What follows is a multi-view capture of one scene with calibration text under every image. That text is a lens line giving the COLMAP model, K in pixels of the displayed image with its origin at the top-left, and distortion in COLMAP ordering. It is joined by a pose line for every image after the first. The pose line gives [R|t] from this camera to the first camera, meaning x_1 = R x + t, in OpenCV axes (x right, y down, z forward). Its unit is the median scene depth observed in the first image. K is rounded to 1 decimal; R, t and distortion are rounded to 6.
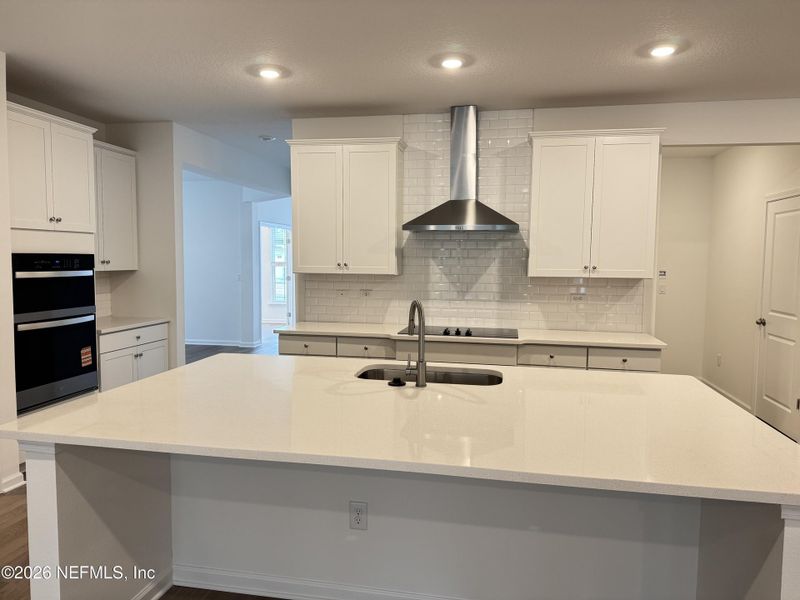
lens RADIAL K [[557.2, 0, 402.7], [0, 557.2, 301.7], [0, 0, 1]] dist [0.092256, -0.104178]
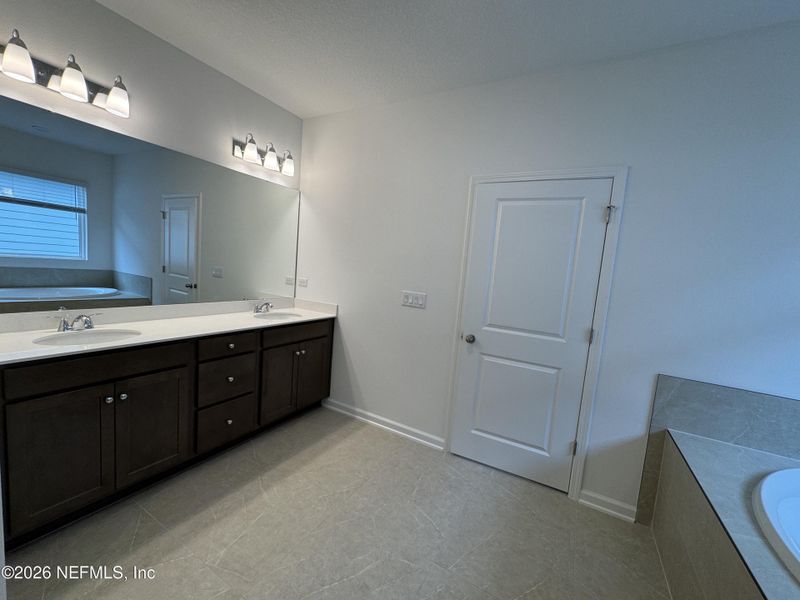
lens RADIAL K [[319.7, 0, 400.0], [0, 319.7, 300.0], [0, 0, 1]] dist [-0.000459, 0.000101]
pose [[0.336996, -0.081257, 0.937993, 0.224103], [-0.002624, 0.996184, 0.087241, -0.062859], [-0.941502, -0.031861, 0.335497, 1.090034]]
